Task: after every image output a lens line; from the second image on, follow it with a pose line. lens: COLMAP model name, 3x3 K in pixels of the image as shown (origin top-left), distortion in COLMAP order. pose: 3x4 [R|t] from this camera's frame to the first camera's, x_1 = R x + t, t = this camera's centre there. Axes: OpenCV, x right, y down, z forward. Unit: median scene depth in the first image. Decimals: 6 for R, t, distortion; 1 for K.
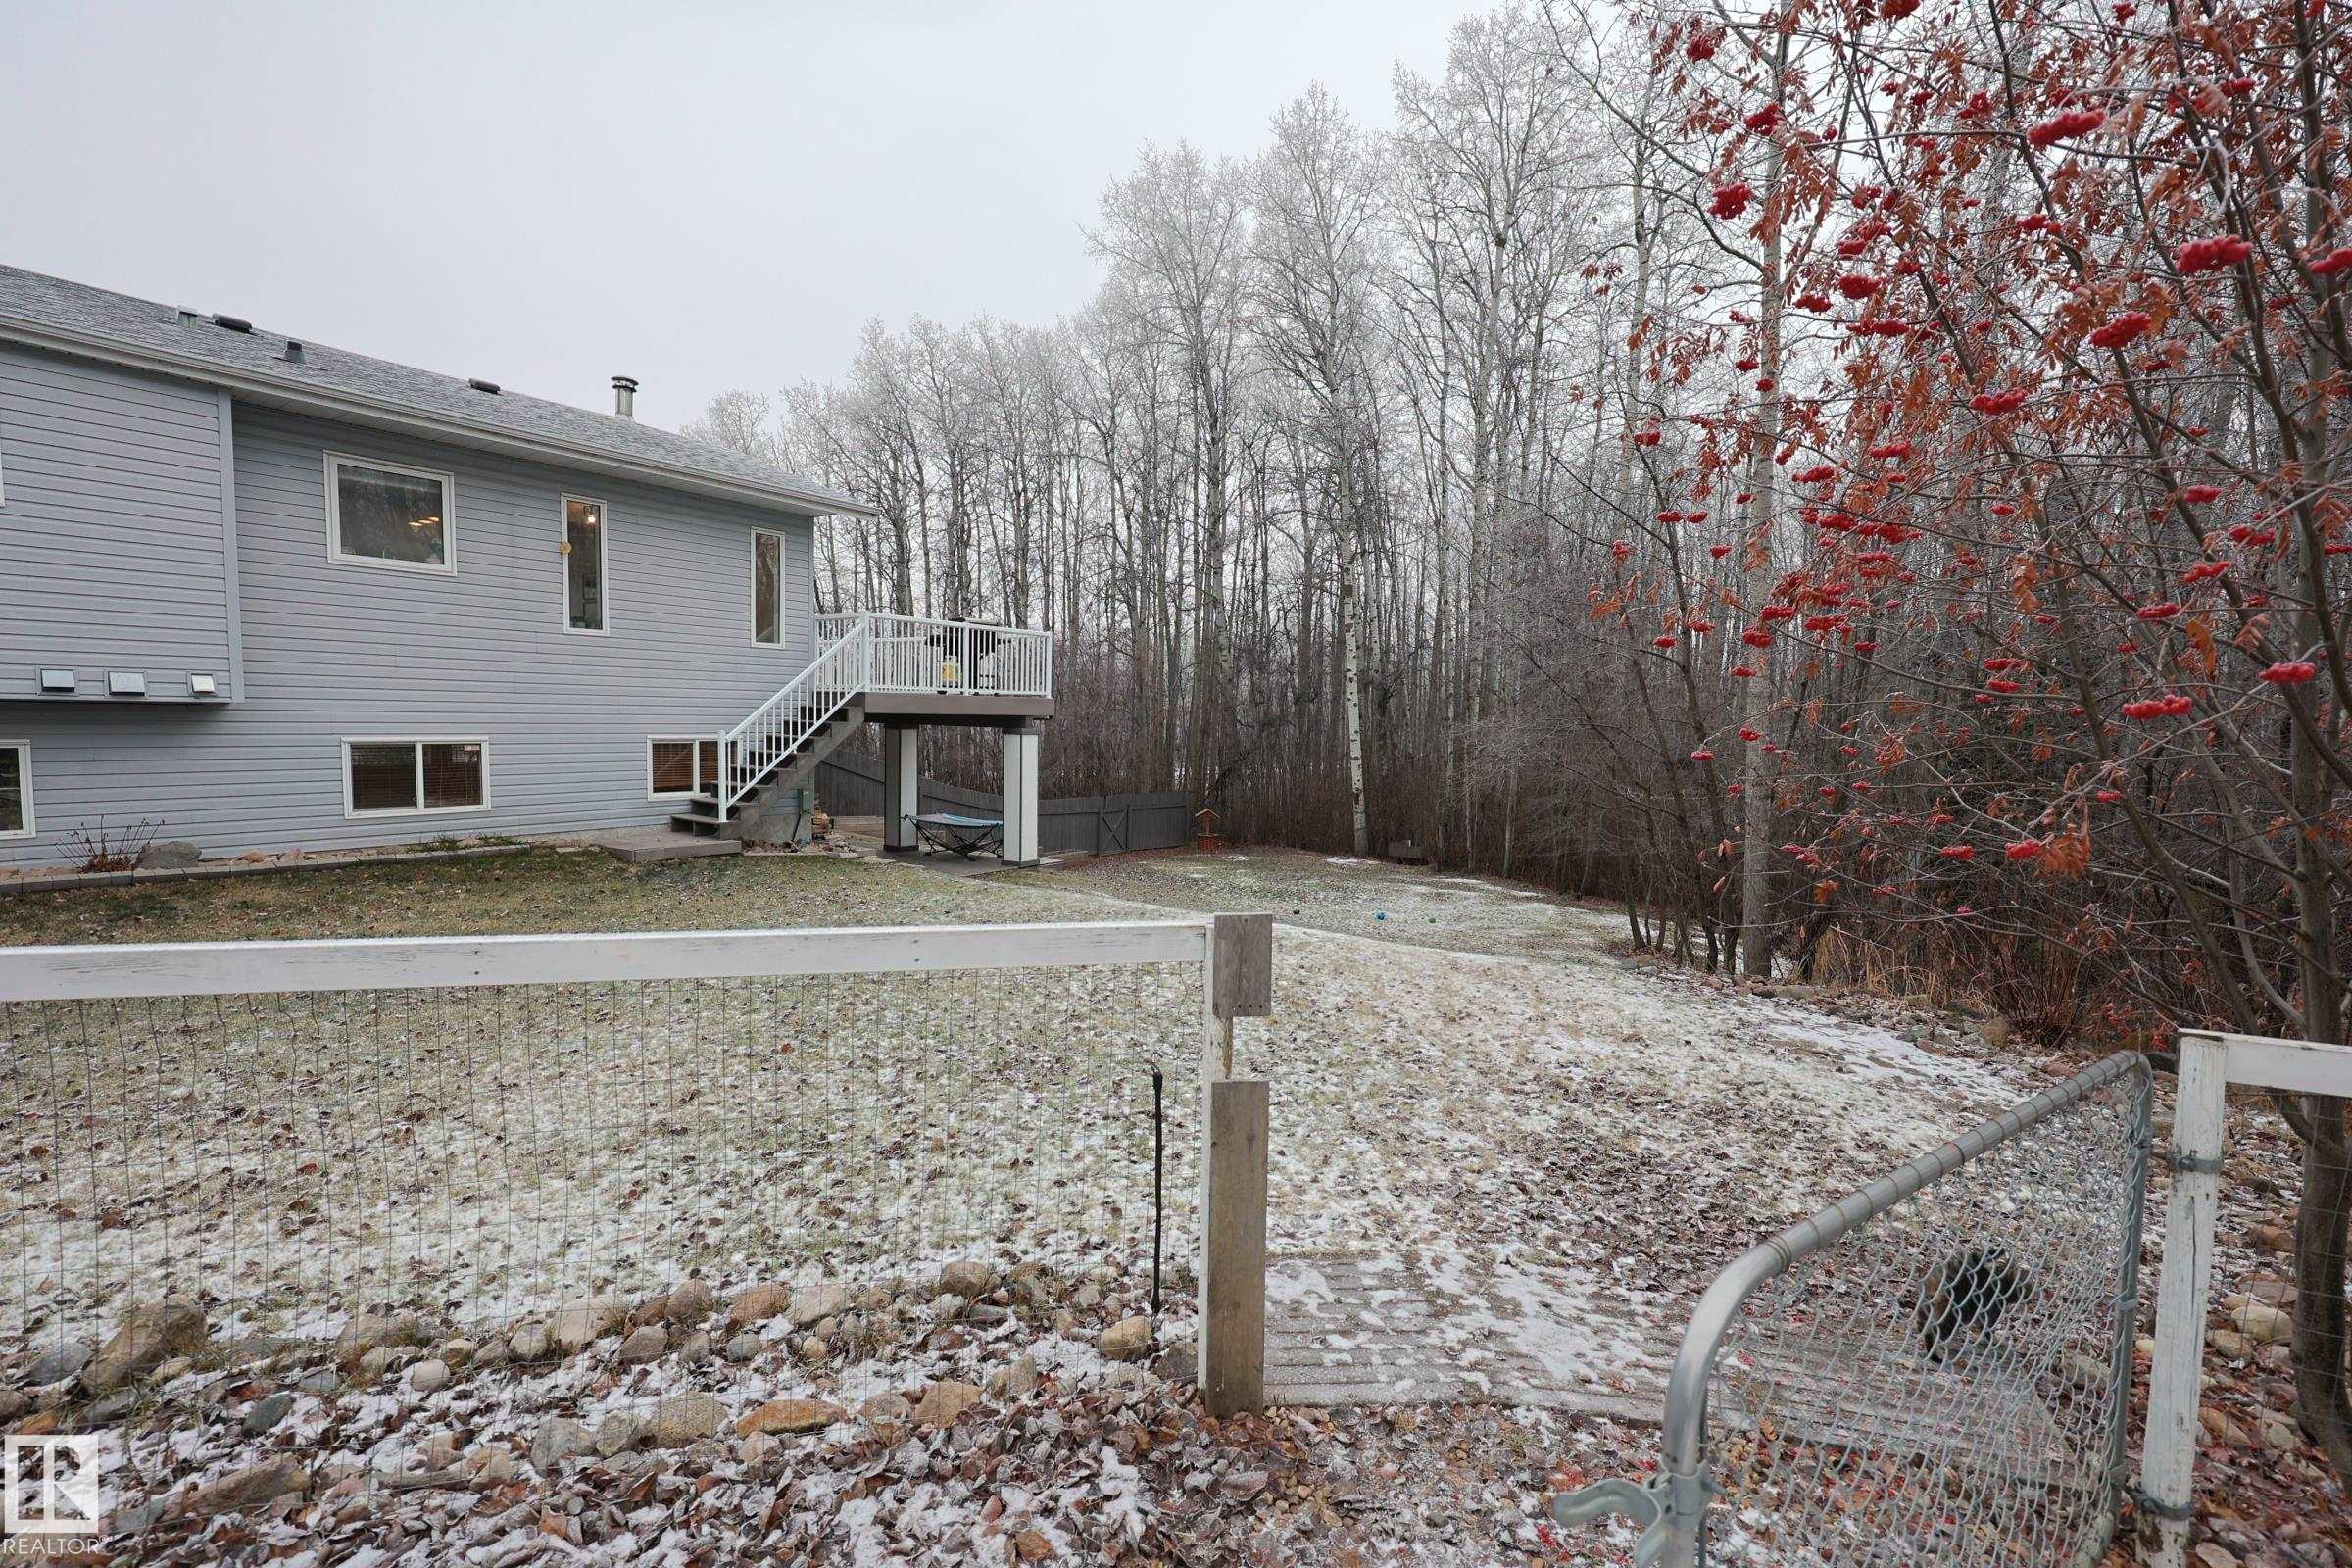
lens RADIAL K [[997.3, 0, 1181.9], [0, 997.3, 791.3], [0, 0, 1]] dist [-0.002400, 0.000637]
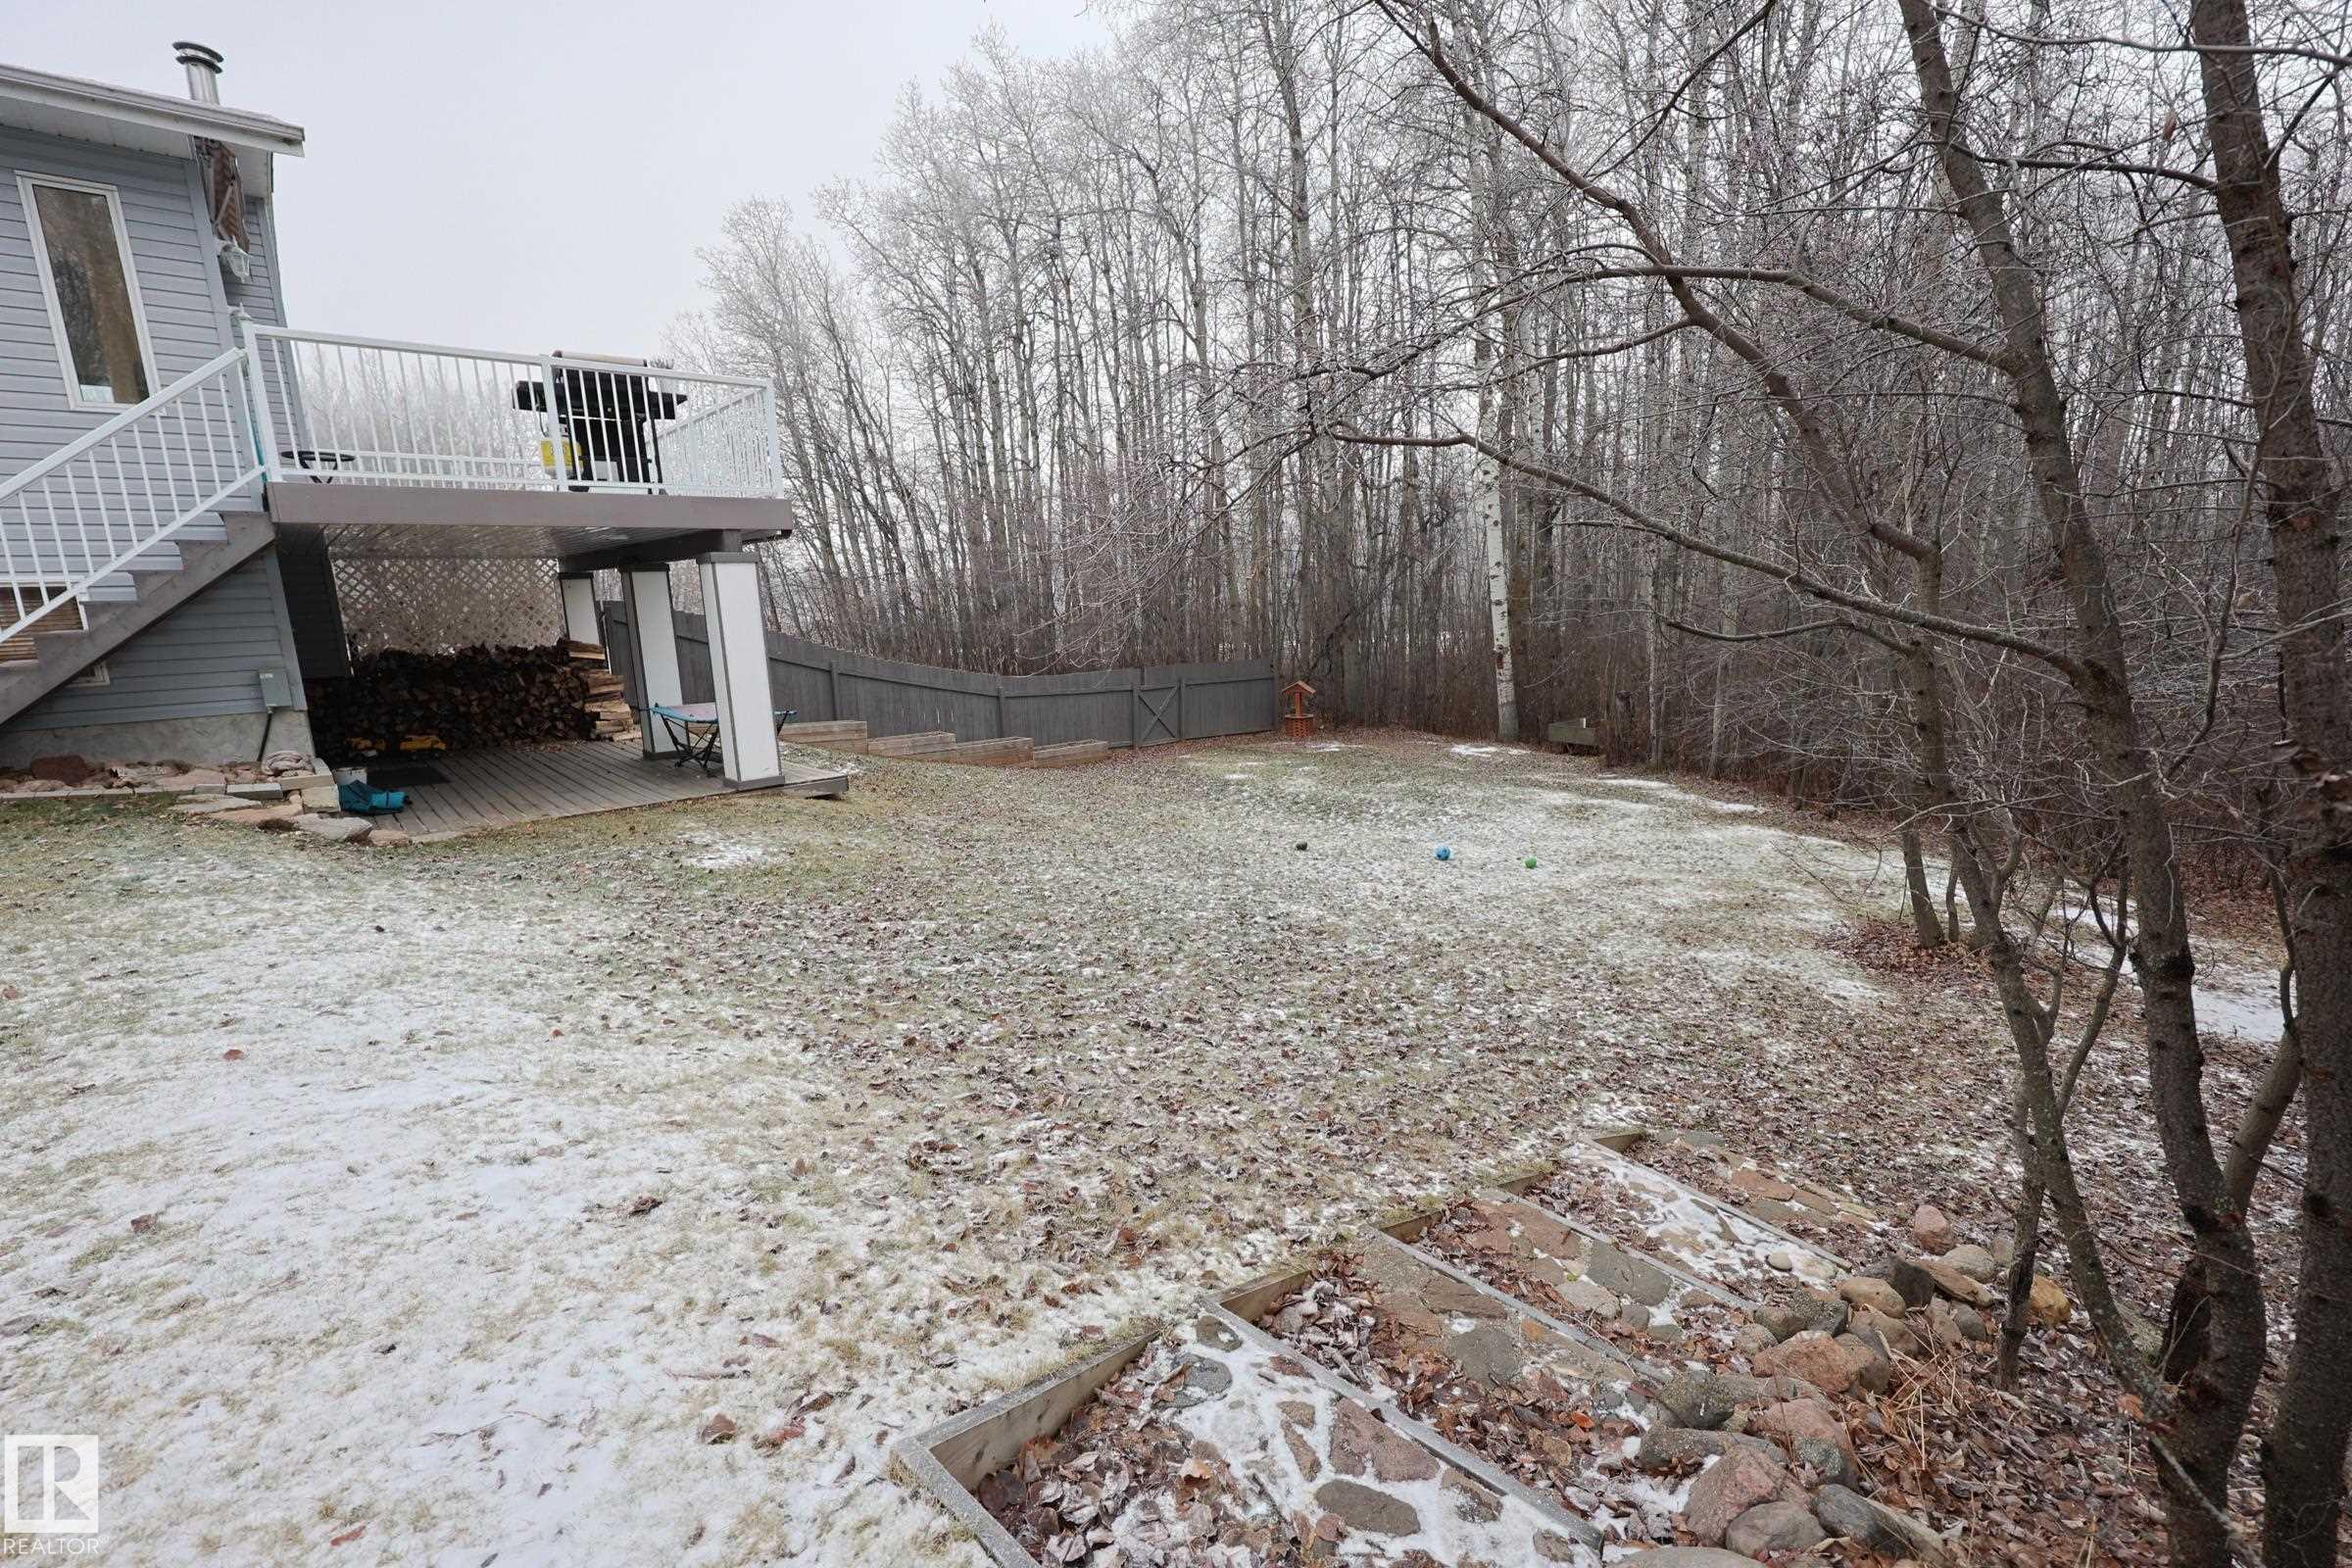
lens RADIAL K [[997.3, 0, 1182.1], [0, 997.3, 780.2], [0, 0, 1]] dist [-0.002400, 0.000637]
pose [[0.971441, -0.002222, -0.237269, 0.137525], [0.029303, 0.993425, 0.110671, 0.007248], [0.235463, -0.114464, 0.965119, 0.283635]]
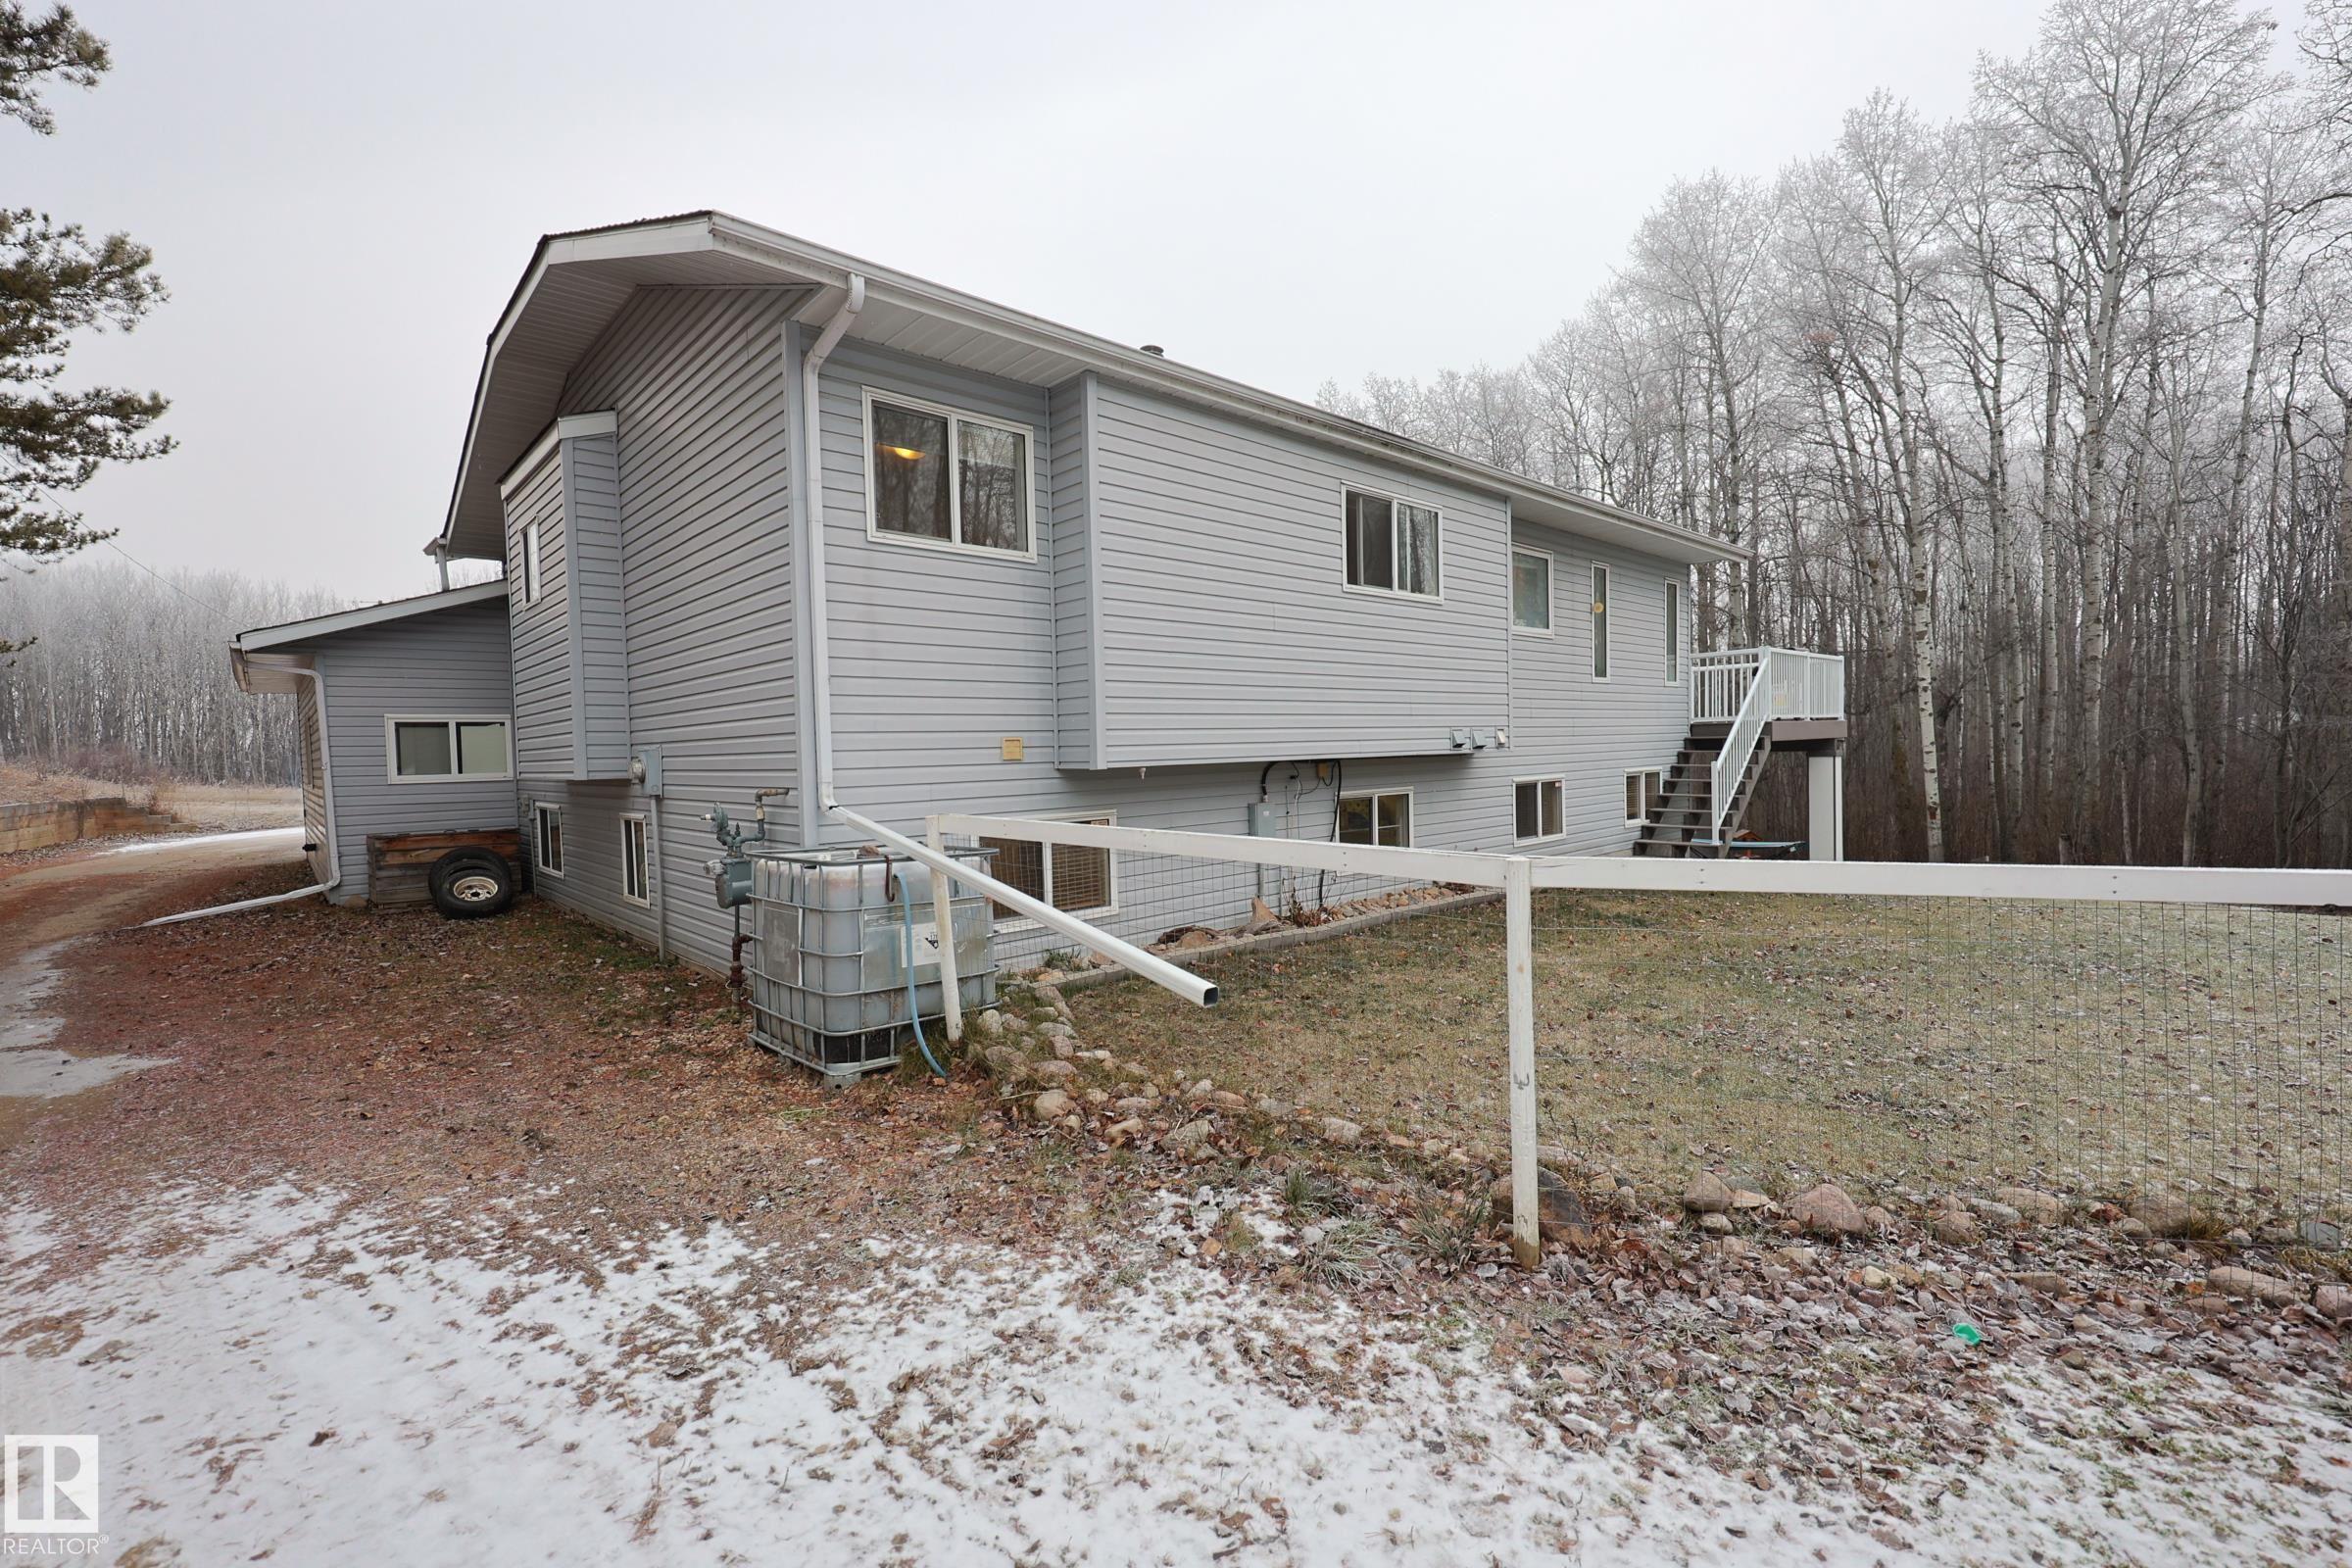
lens RADIAL K [[997.3, 0, 1174.1], [0, 997.3, 784.9], [0, 0, 1]] dist [-0.002400, 0.000637]
pose [[0.974557, -0.032966, -0.221704, -0.351557], [0.025553, 0.999017, -0.036221, -0.004522], [0.222681, 0.029634, 0.974441, -0.091686]]
